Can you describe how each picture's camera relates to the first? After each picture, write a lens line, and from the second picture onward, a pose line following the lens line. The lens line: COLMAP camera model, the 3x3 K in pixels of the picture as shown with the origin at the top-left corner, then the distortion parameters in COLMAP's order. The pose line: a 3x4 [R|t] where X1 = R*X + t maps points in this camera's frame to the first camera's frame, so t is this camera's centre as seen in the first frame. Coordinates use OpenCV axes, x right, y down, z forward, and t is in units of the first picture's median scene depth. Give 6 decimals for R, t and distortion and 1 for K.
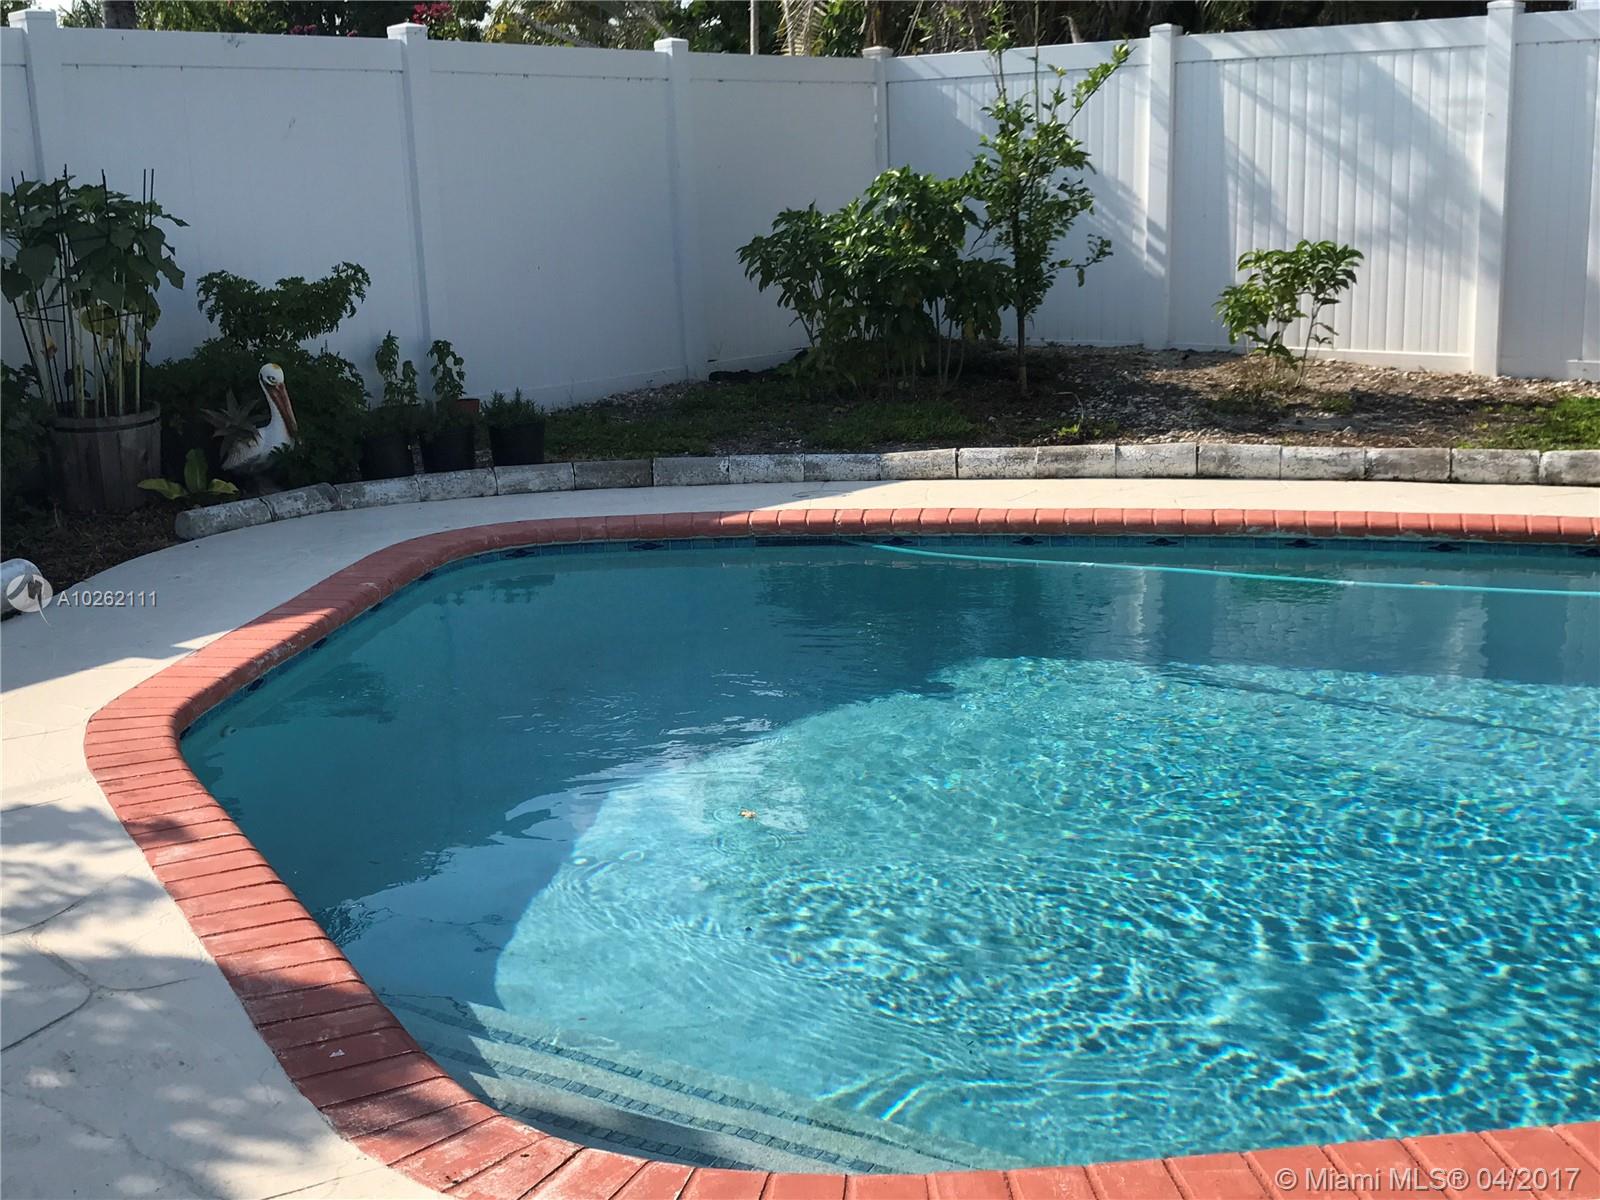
lens RADIAL K [[1961.9, 0, 800.0], [0, 1961.9, 600.0], [0, 0, 1]] dist [0.004721, 0.002633]
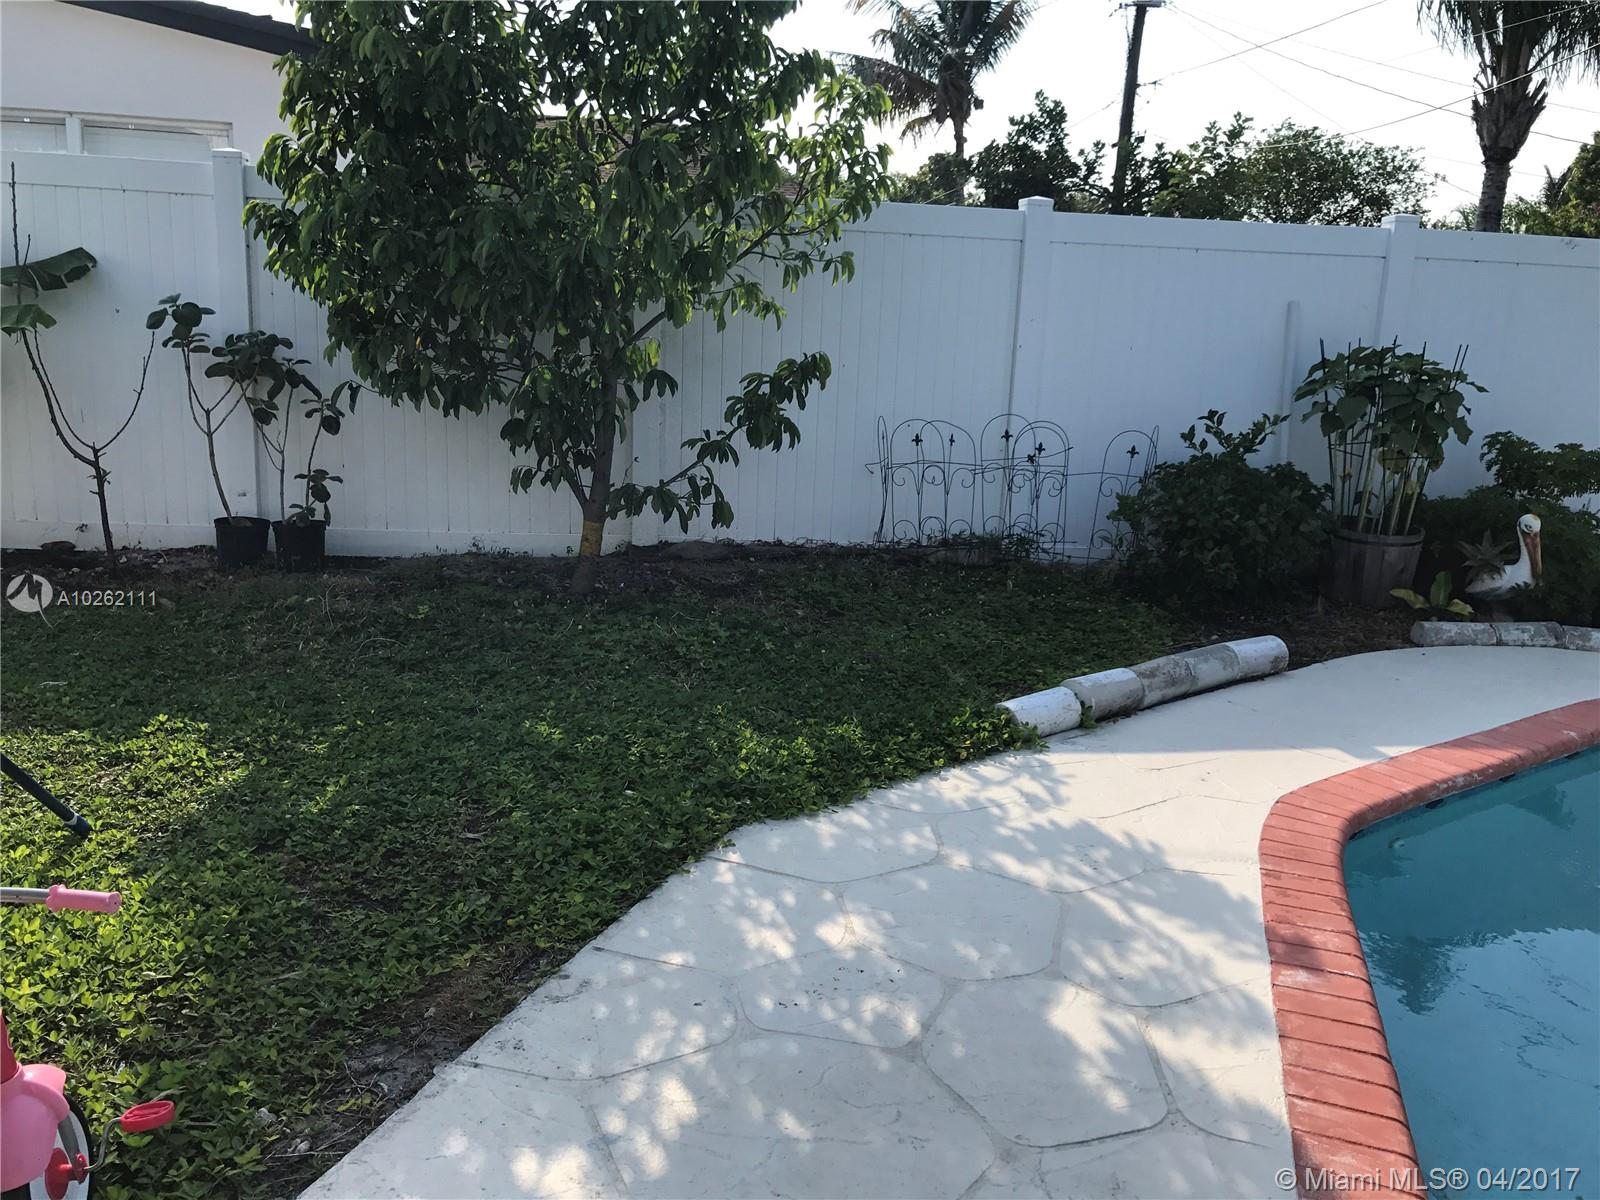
lens RADIAL K [[1325.3, 0, 795.6], [0, 1325.3, 586.5], [0, 0, 1]] dist [0.020970, -0.000020]
pose [[0.704773, 0.210119, -0.677602, -0.029157], [-0.225122, 0.972006, 0.067263, -0.033626], [0.672767, 0.105138, 0.732346, 0.121512]]
